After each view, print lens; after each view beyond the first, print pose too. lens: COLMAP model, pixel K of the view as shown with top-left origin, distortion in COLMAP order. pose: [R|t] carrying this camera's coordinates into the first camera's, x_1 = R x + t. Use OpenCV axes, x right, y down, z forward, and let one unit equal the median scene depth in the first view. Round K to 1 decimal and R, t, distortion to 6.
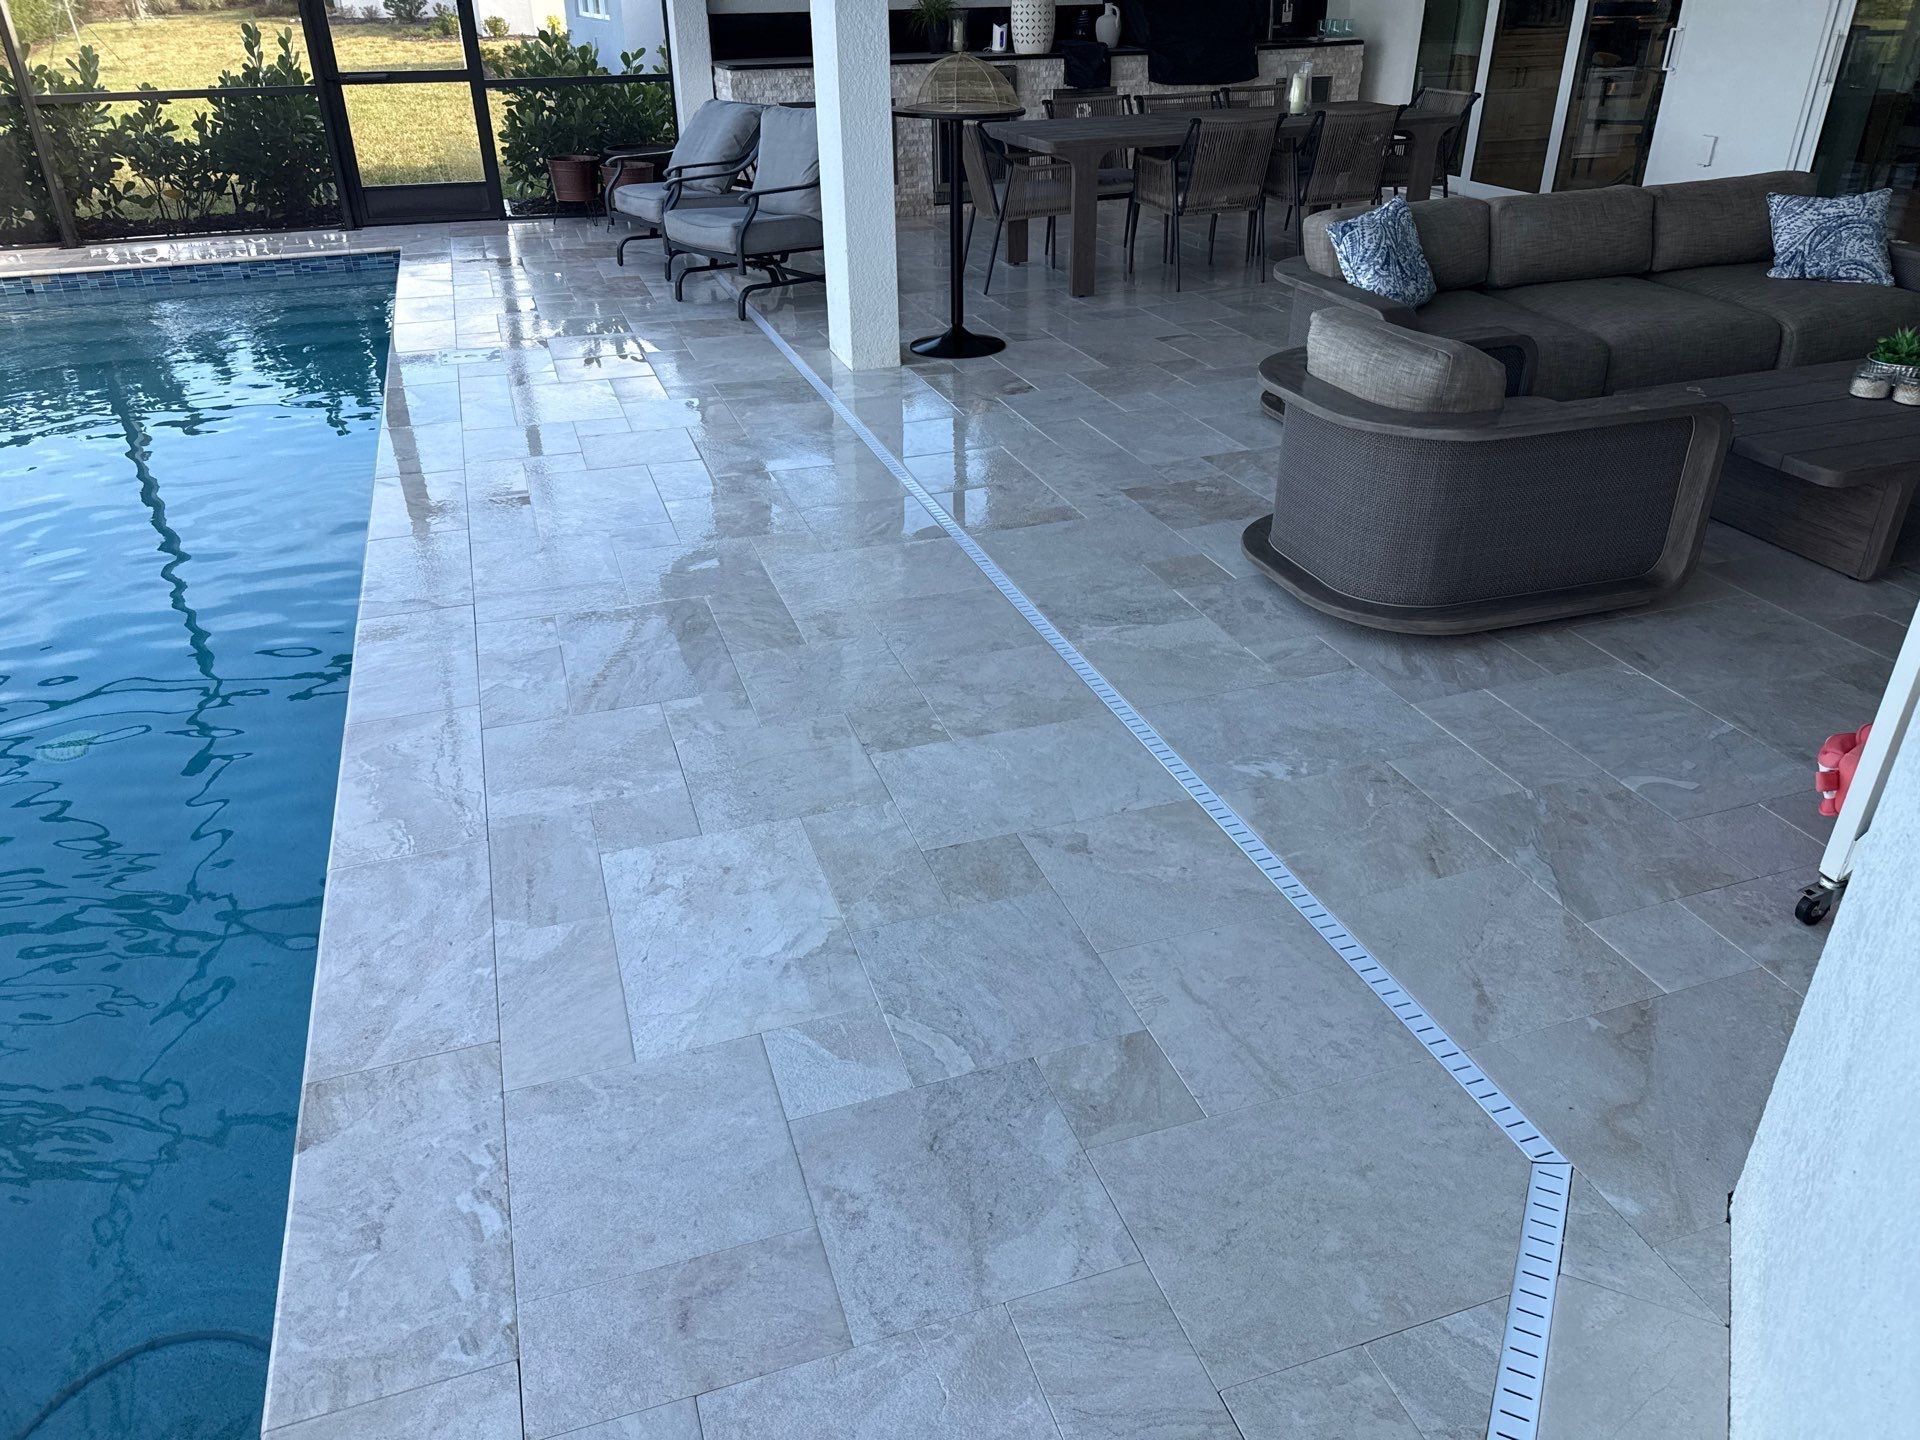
lens RADIAL K [[1437.6, 0, 960.0], [0, 1437.6, 720.0], [0, 0, 1]] dist [0.046506, -0.042131]
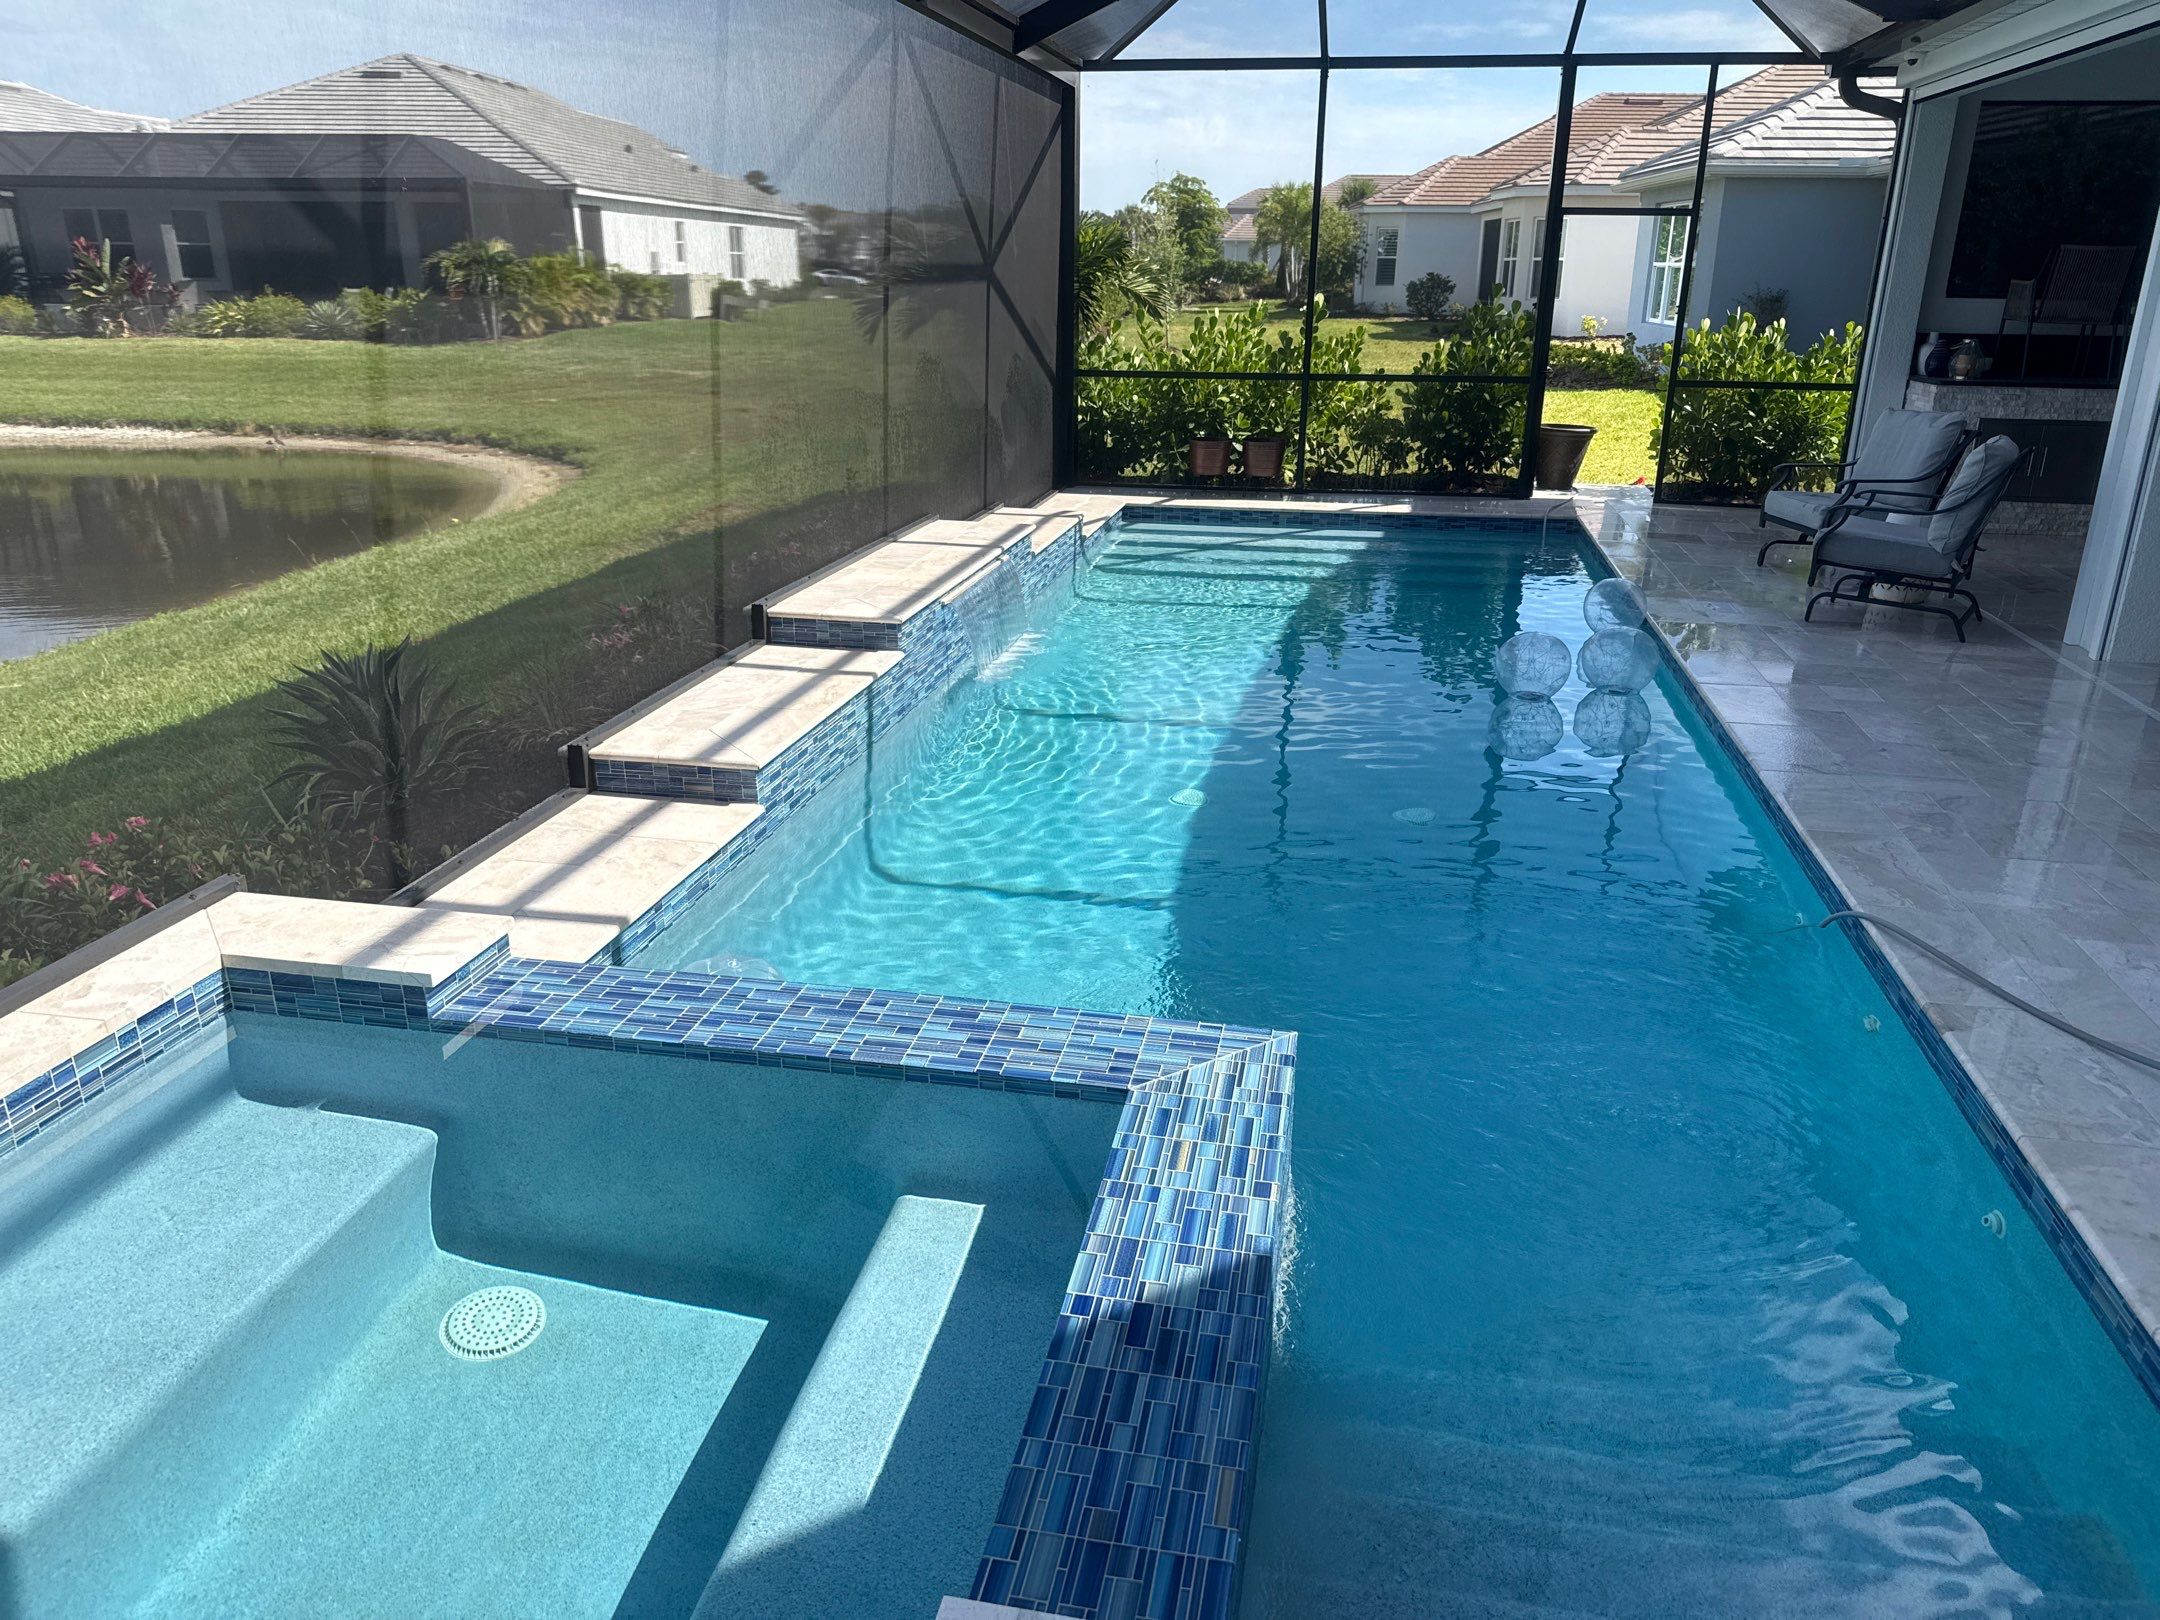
lens RADIAL K [[1617.3, 0, 1080.0], [0, 1617.3, 810.0], [0, 0, 1]] dist [0.046506, -0.042131]
pose [[0.878171, 0.177279, -0.444284, -0.117861], [-0.244270, 0.964756, -0.097865, 0.101546], [0.411277, 0.194467, 0.890524, -0.217744]]
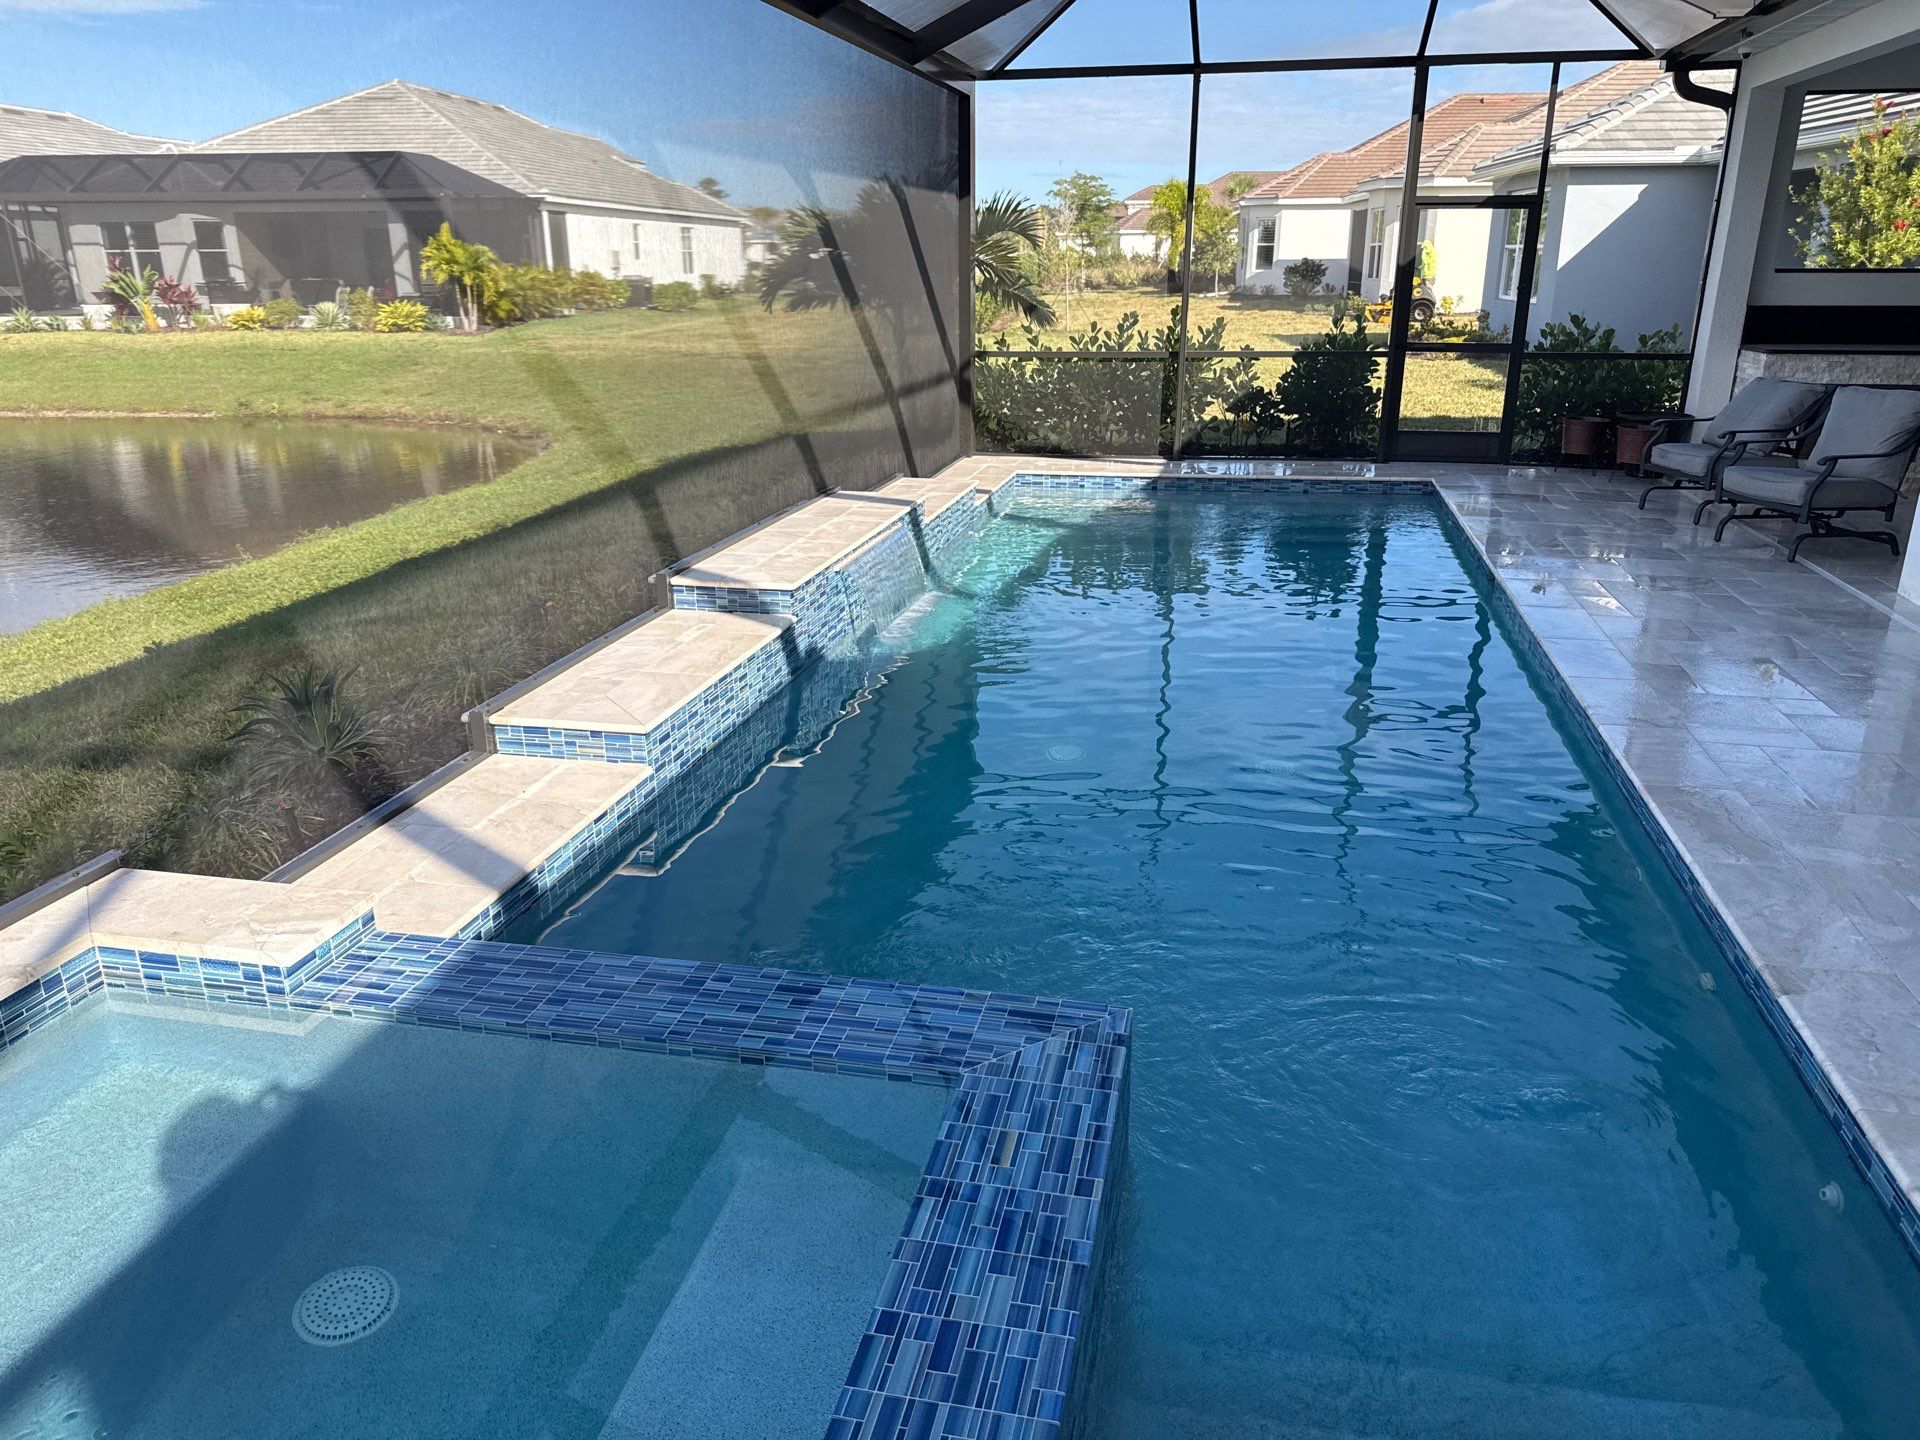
lens RADIAL K [[1421.8, 0, 952.5], [0, 1421.8, 734.8], [0, 0, 1]] dist [0.020171, -0.007657]
pose [[0.863222, 0.173398, -0.474111, -0.120145], [-0.242717, 0.966042, -0.088604, 0.083742], [0.442647, 0.191560, 0.875996, -0.183993]]
